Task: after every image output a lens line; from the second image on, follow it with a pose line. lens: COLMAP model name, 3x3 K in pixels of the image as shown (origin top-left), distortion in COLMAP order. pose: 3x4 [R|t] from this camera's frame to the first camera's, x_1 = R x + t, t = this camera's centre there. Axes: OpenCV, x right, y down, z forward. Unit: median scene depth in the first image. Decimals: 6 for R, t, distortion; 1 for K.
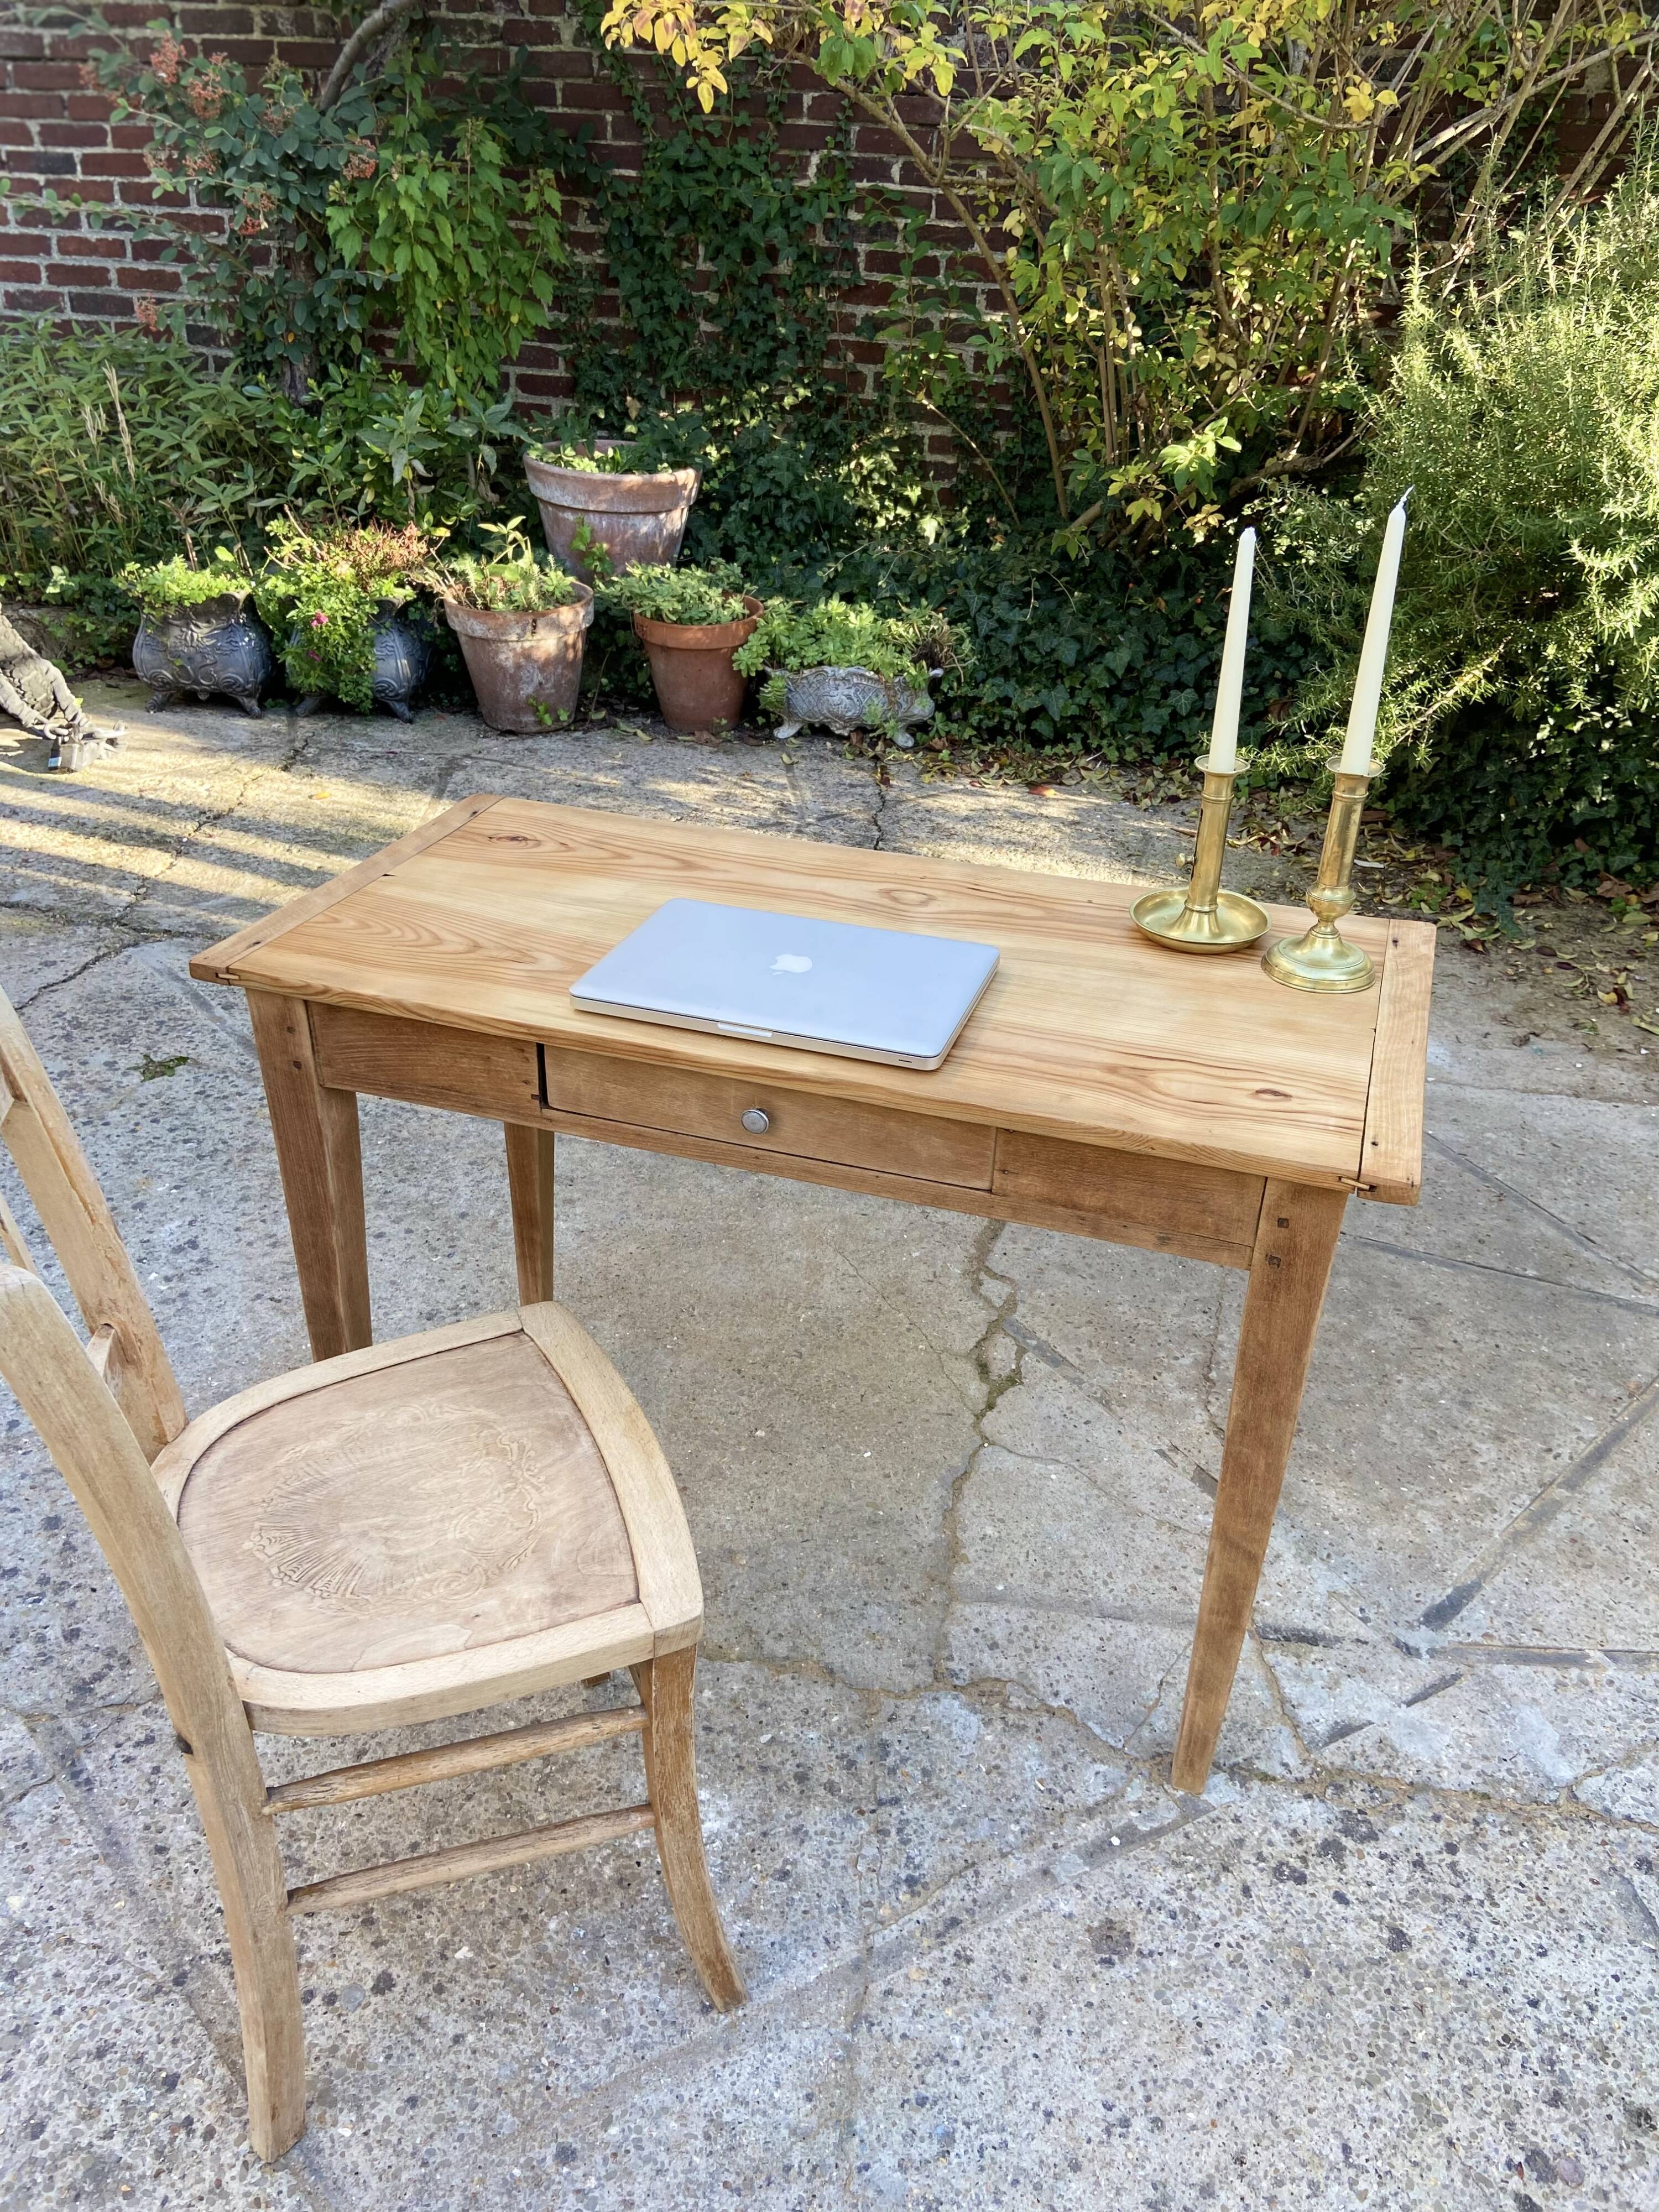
lens RADIAL K [[1670.1, 0, 834.6], [0, 1670.1, 1086.8], [0, 0, 1]] dist [0.122703, -0.161235]
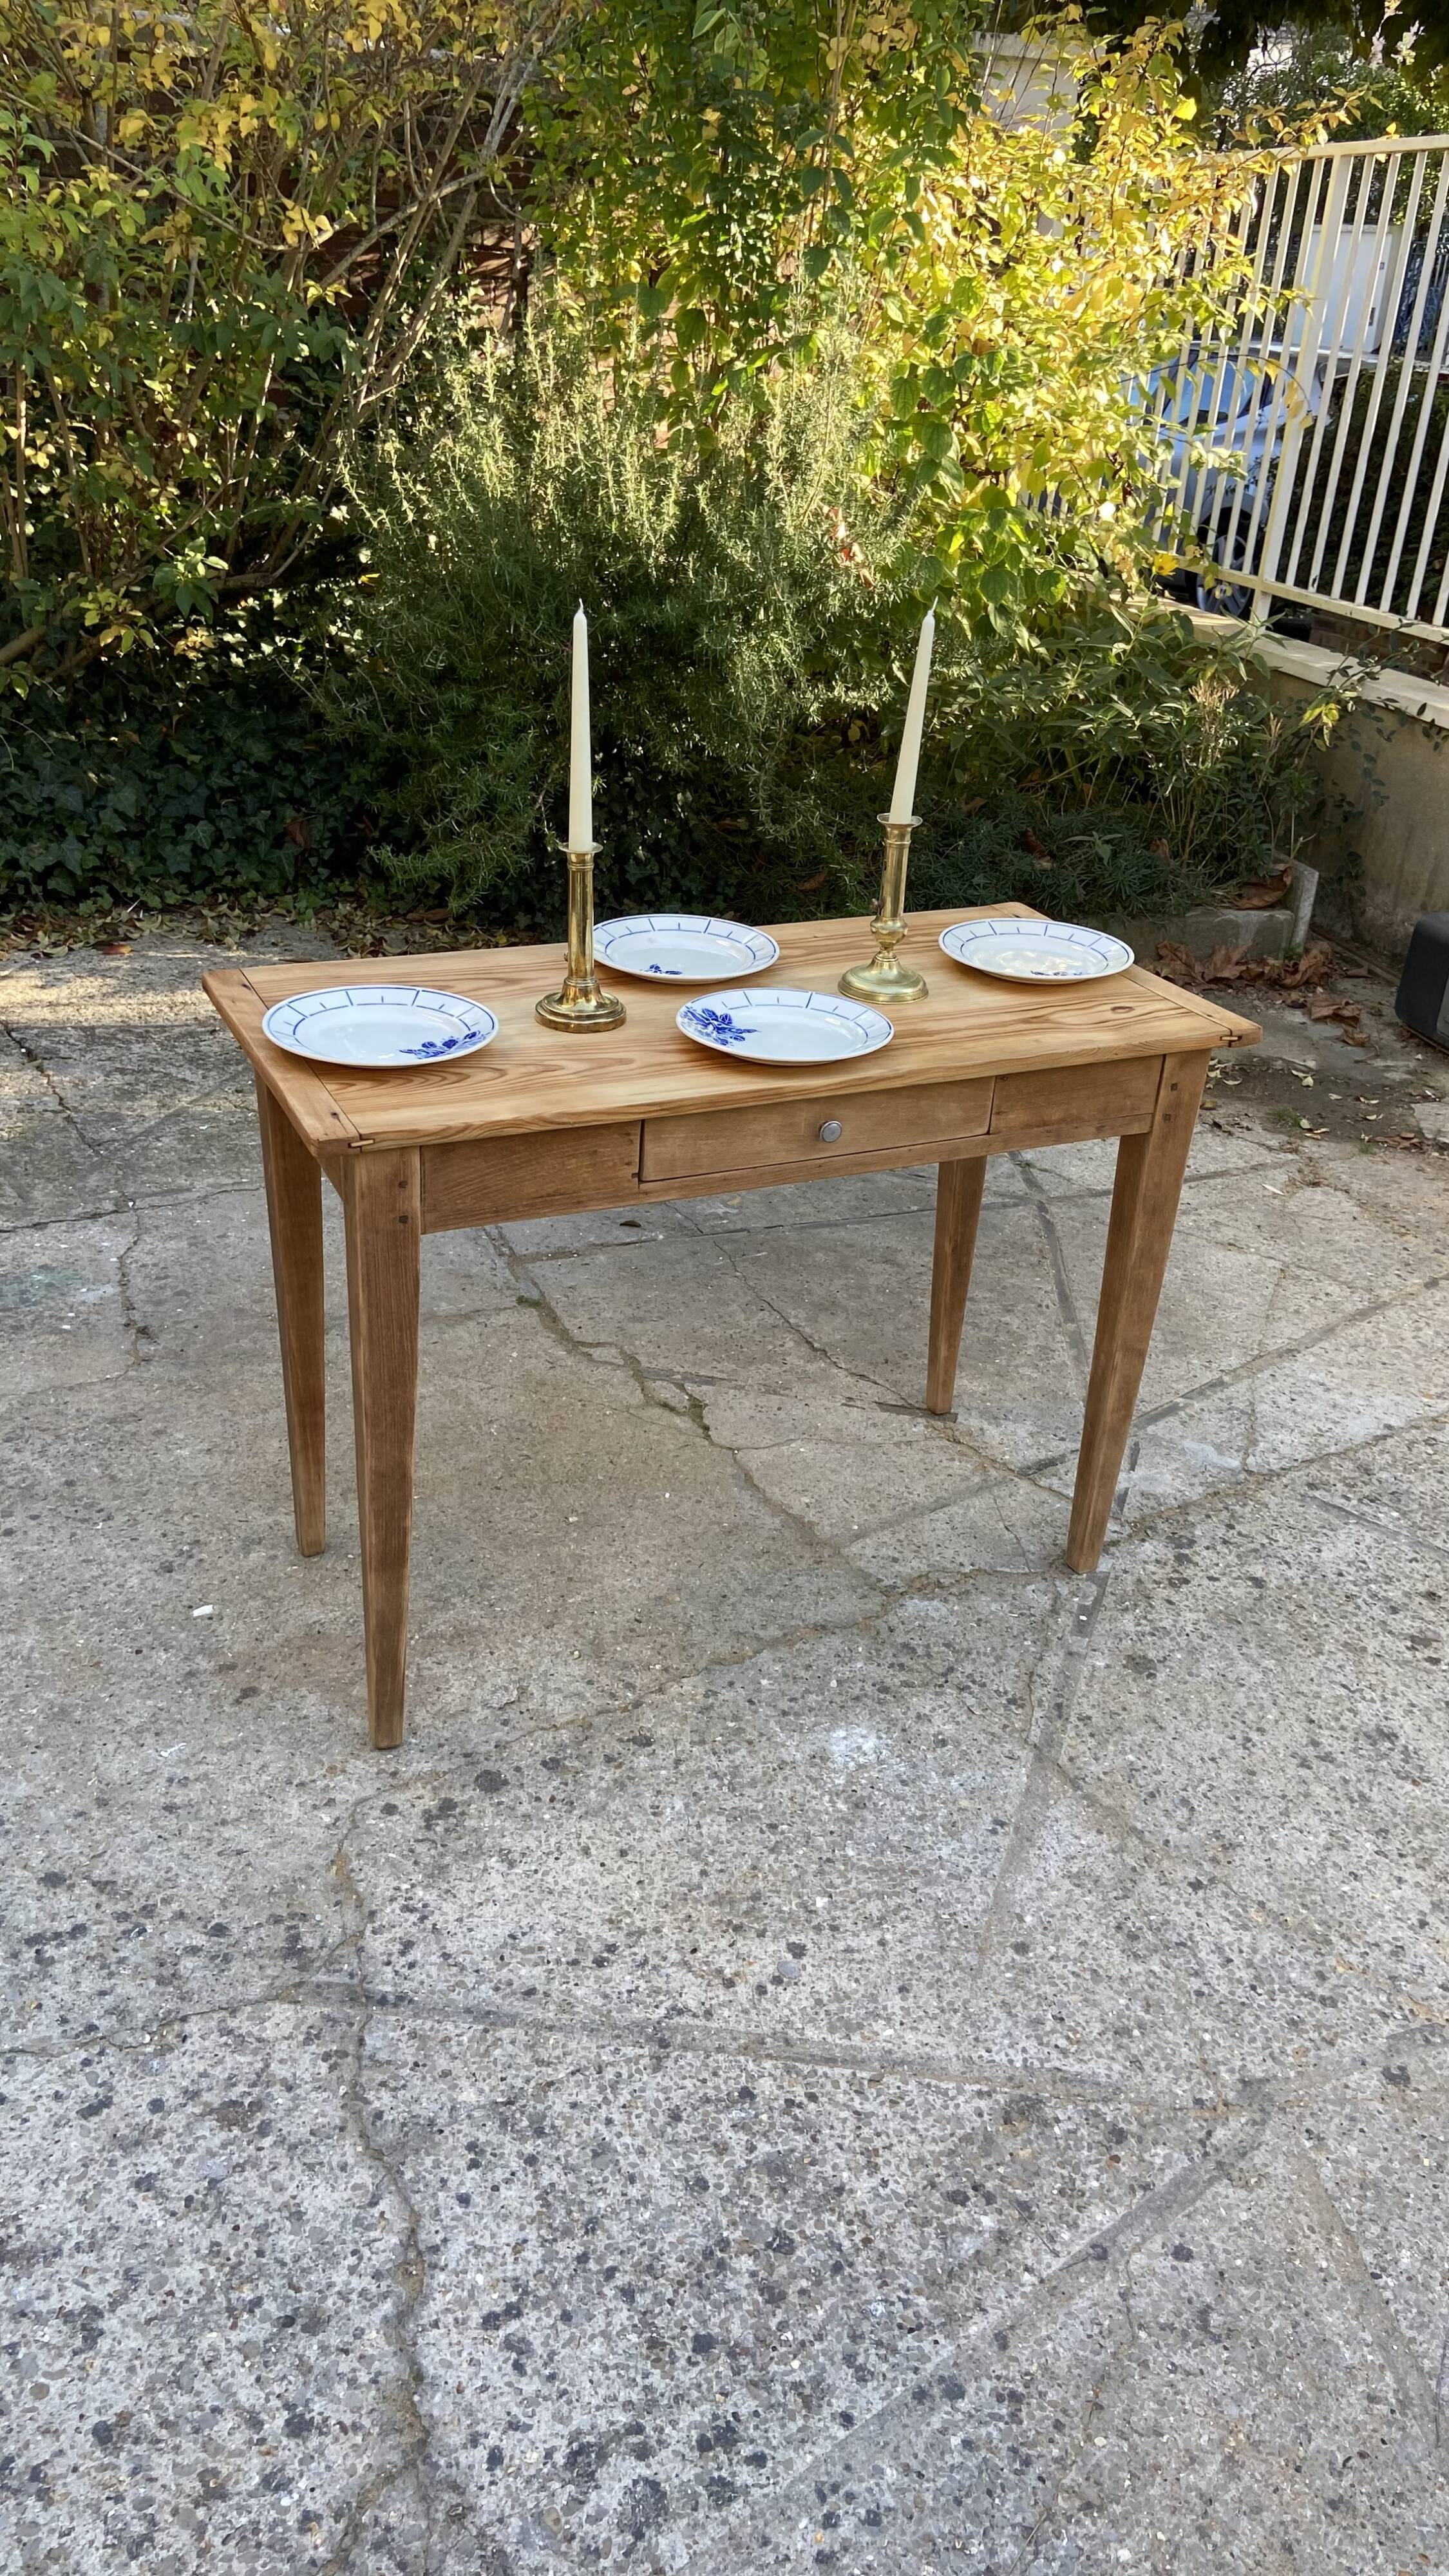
lens RADIAL K [[1943.8, 0, 740.8], [0, 1943.8, 1266.9], [0, 0, 1]] dist [0.128096, -0.170270]
pose [[0.725357, -0.291901, 0.623418, -0.741786], [0.299520, 0.949251, 0.095968, -0.031429], [-0.619794, 0.117115, 0.775977, -0.032637]]
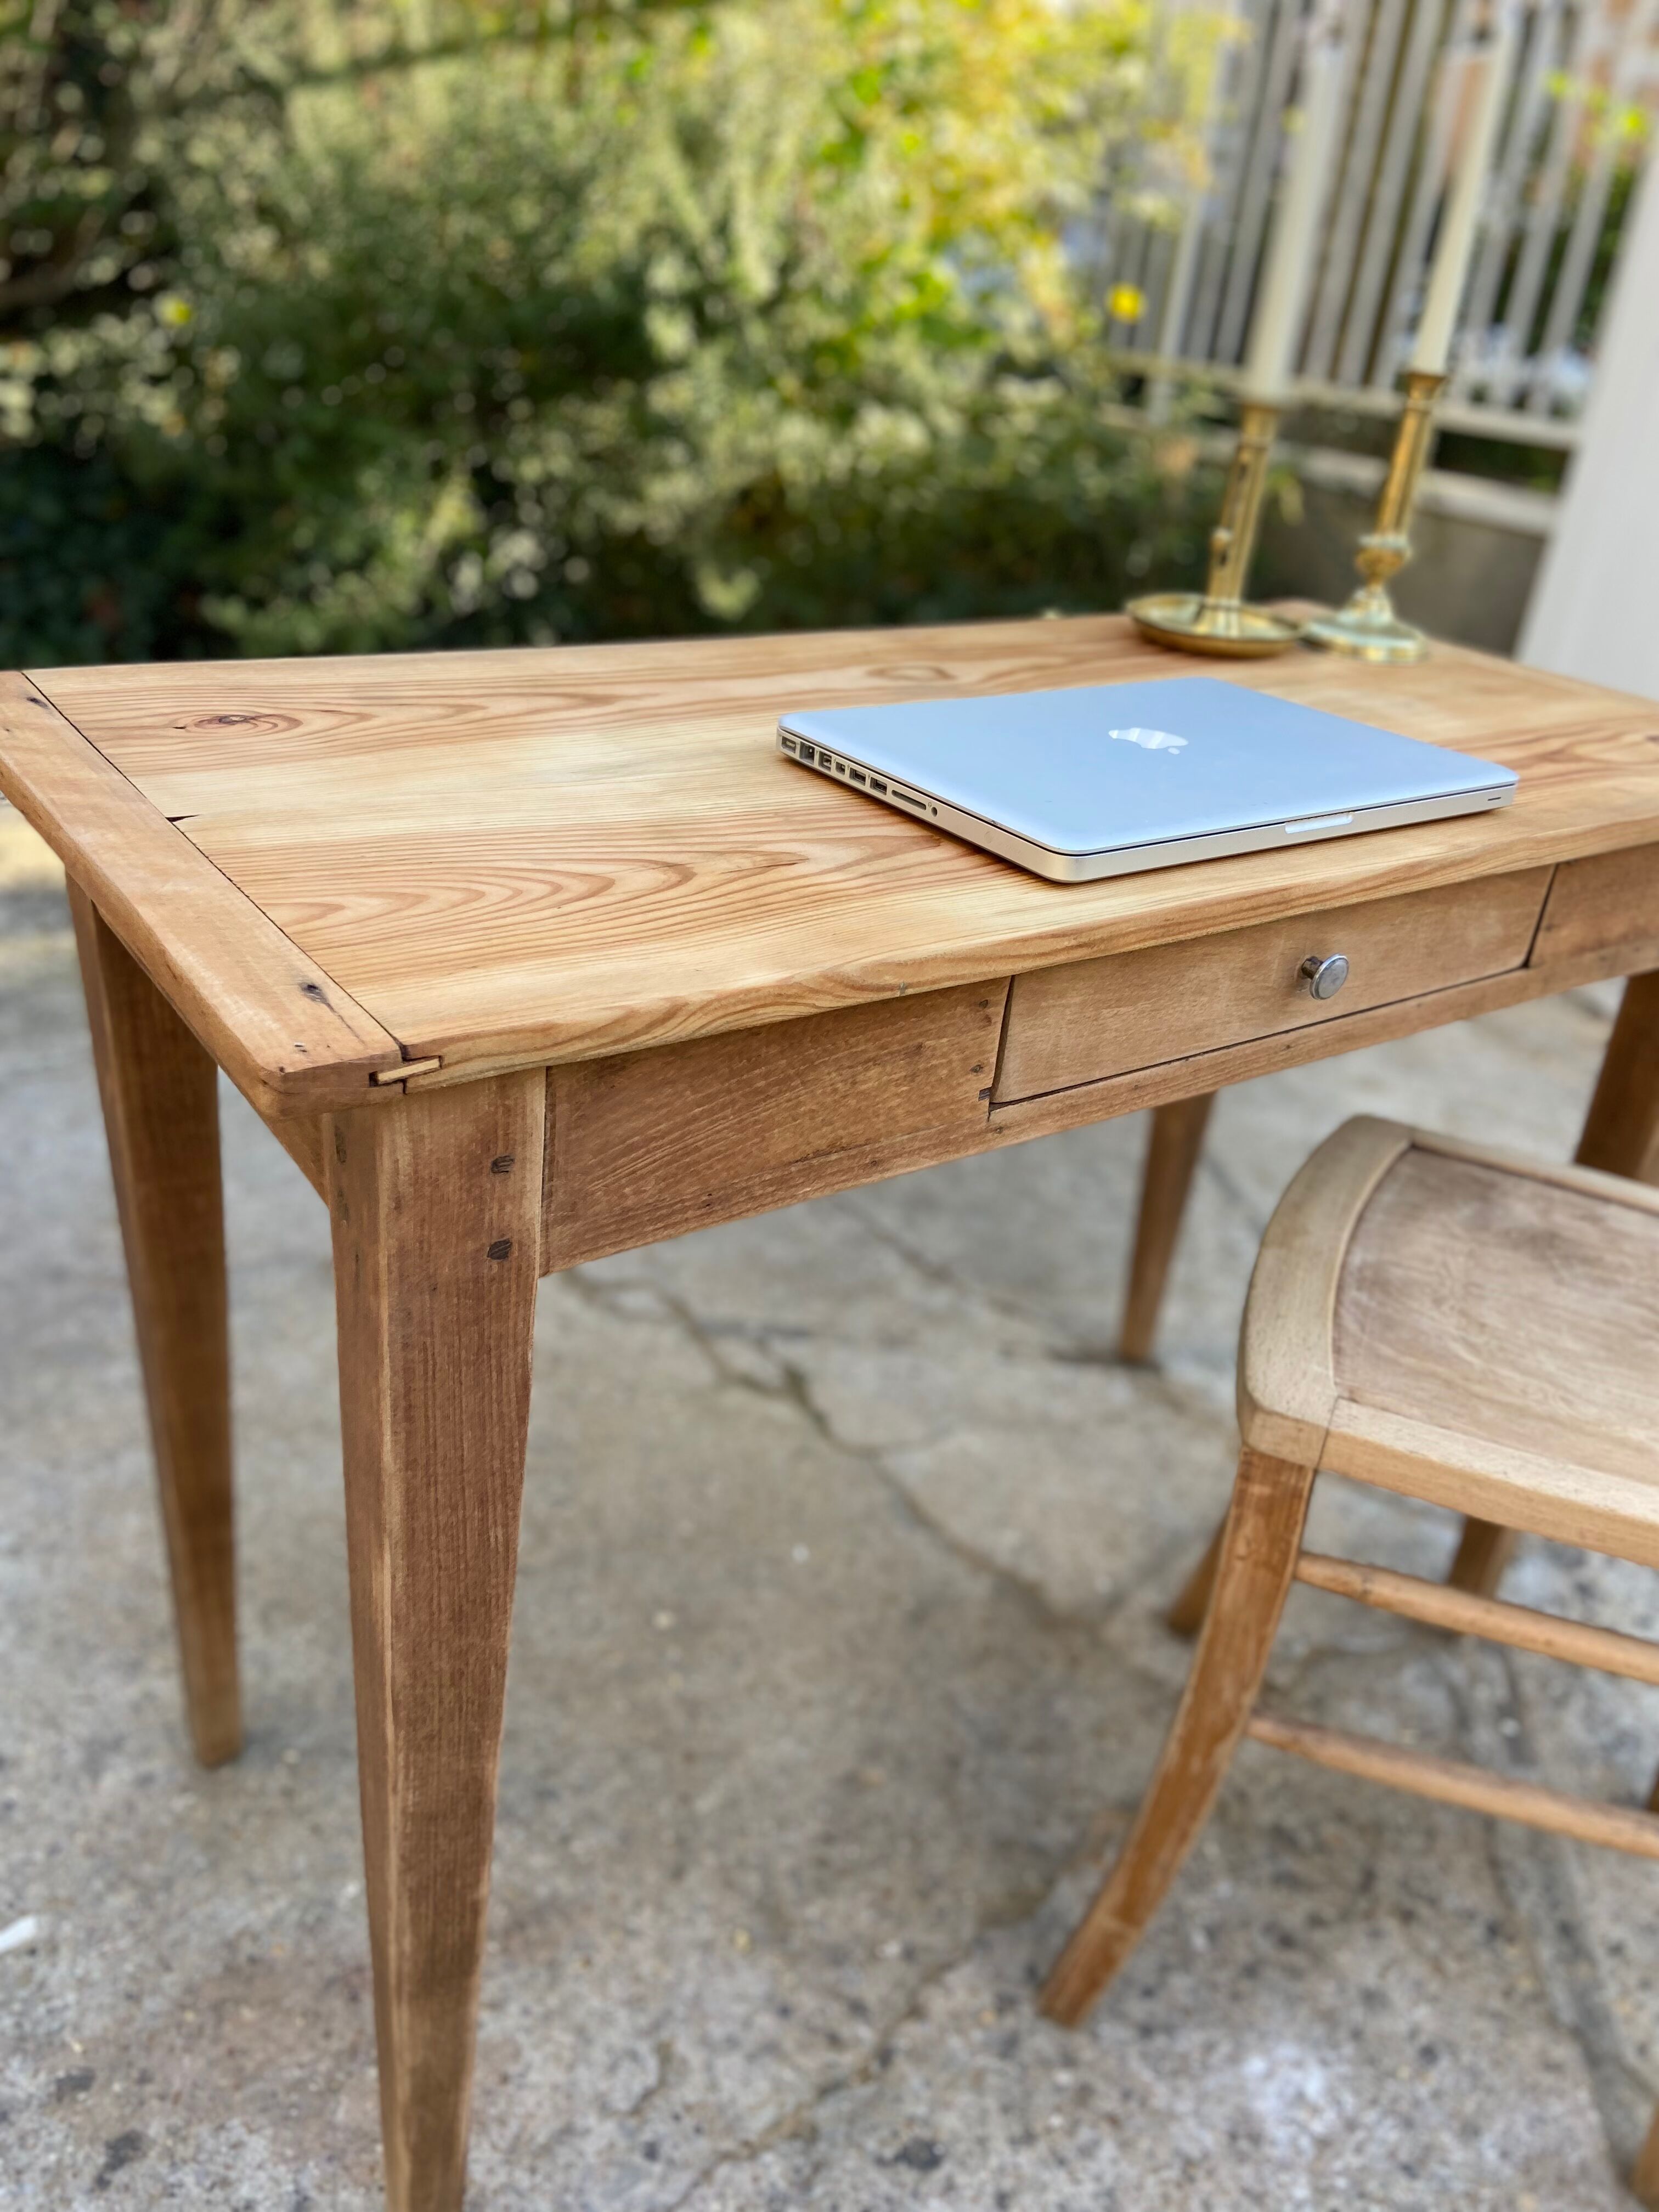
lens RADIAL K [[1670.1, 0, 829.5], [0, 1670.1, 1106.8], [0, 0, 1]] dist [0.122703, -0.161235]
pose [[0.591449, -0.339966, 0.731171, -0.444049], [0.318925, 0.931462, 0.175112, -0.072488], [-0.740591, 0.129619, 0.659336, 0.550587]]
